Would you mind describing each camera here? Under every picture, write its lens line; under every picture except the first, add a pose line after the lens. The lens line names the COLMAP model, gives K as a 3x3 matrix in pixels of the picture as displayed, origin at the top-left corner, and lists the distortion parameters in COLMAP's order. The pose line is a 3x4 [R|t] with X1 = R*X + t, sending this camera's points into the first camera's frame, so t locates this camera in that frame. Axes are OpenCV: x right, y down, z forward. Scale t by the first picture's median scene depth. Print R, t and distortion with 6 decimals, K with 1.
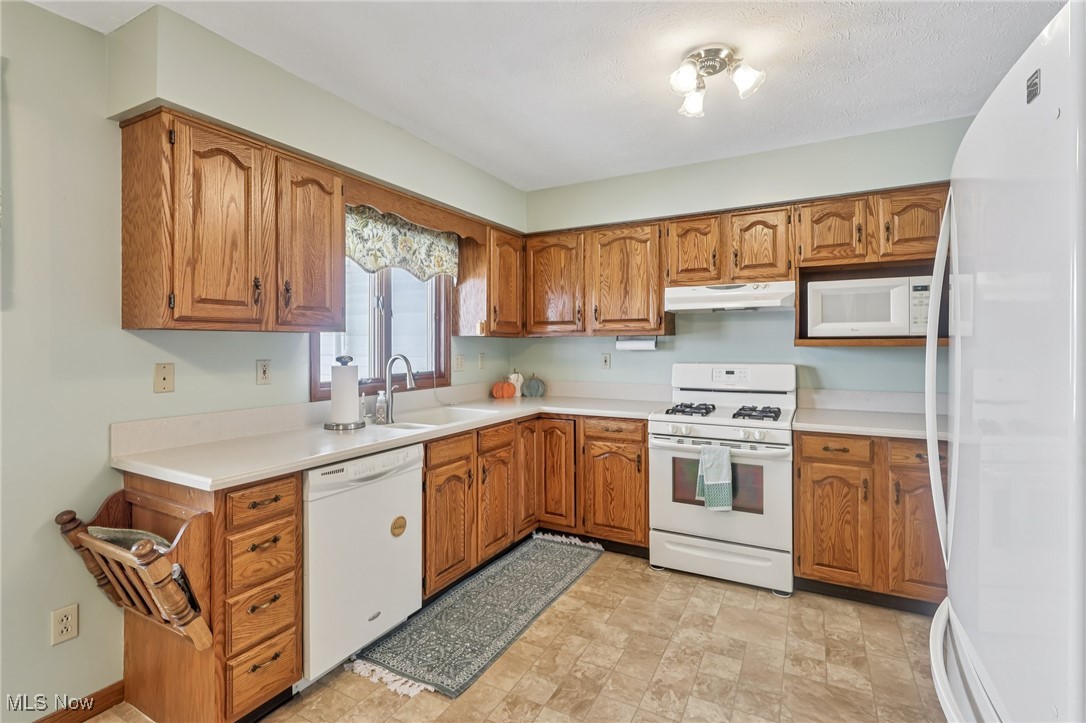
lens RADIAL K [[508.8, 0, 527.3], [0, 508.8, 345.5], [0, 0, 1]] dist [-0.006587, -0.000389]
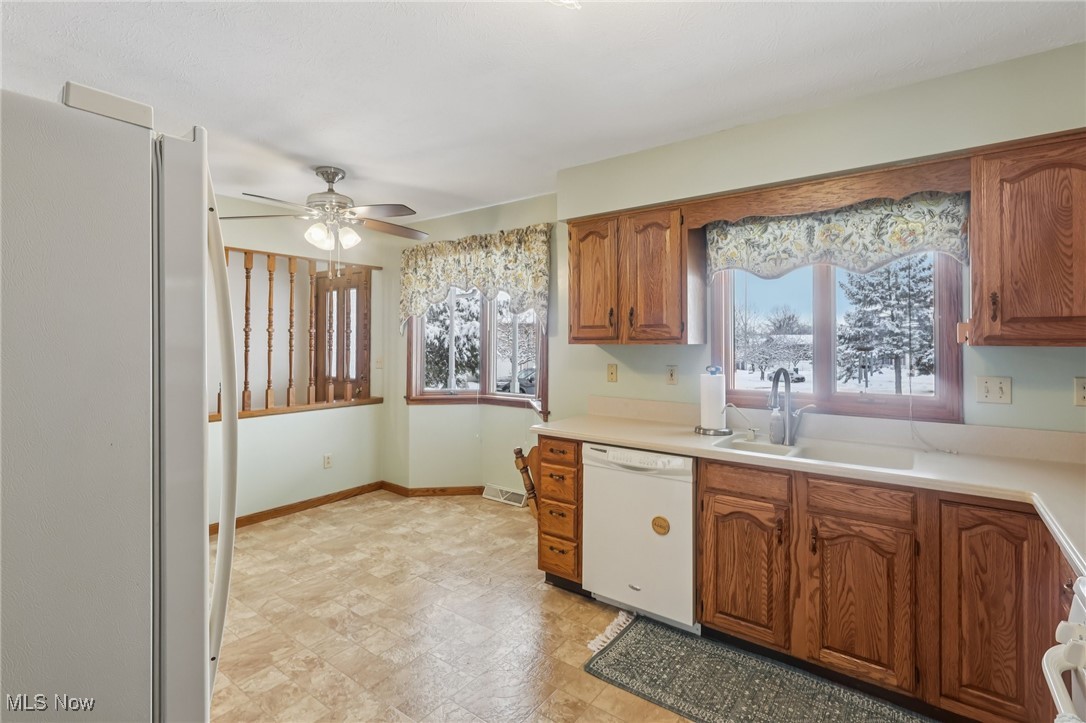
lens RADIAL K [[508.8, 0, 551.1], [0, 508.8, 339.4], [0, 0, 1]] dist [-0.006587, -0.000389]
pose [[-0.126282, -0.006141, -0.991975, 1.007247], [-0.004737, 0.999973, -0.005587, -0.037240], [0.991983, 0.003993, -0.126307, 1.078237]]
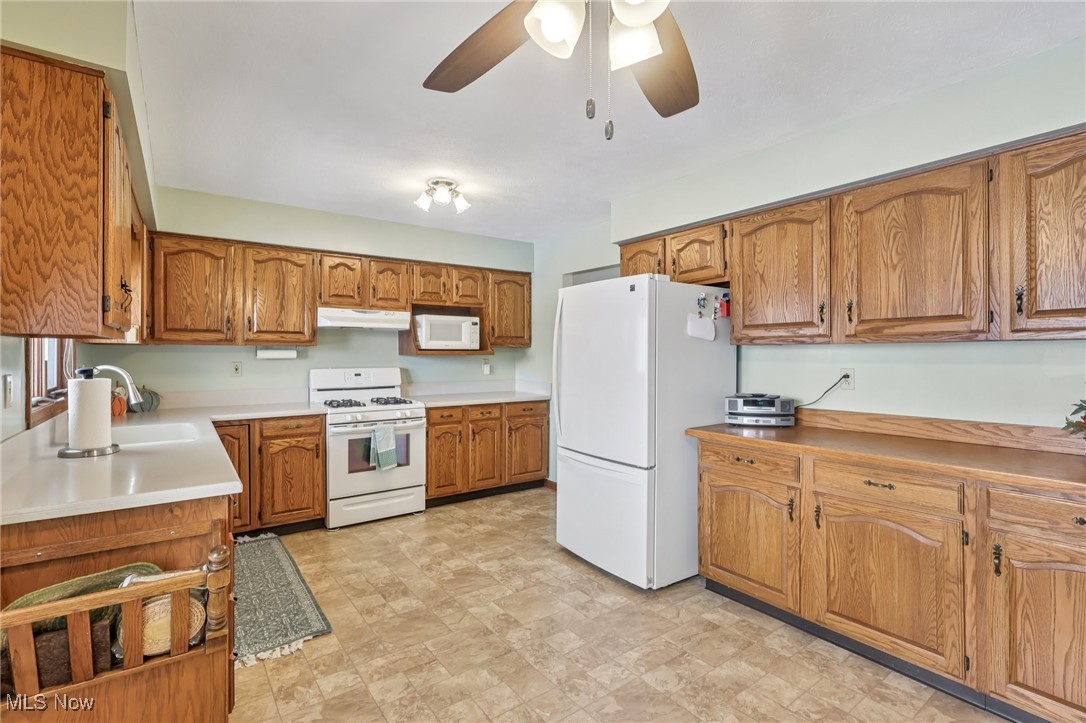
lens RADIAL K [[508.8, 0, 545.3], [0, 508.8, 360.0], [0, 0, 1]] dist [-0.006587, -0.000389]
pose [[0.423449, -0.009085, 0.905874, -0.644992], [-0.002131, 0.999937, 0.011025, -0.001485], [-0.905917, -0.006599, 0.423403, -0.013530]]
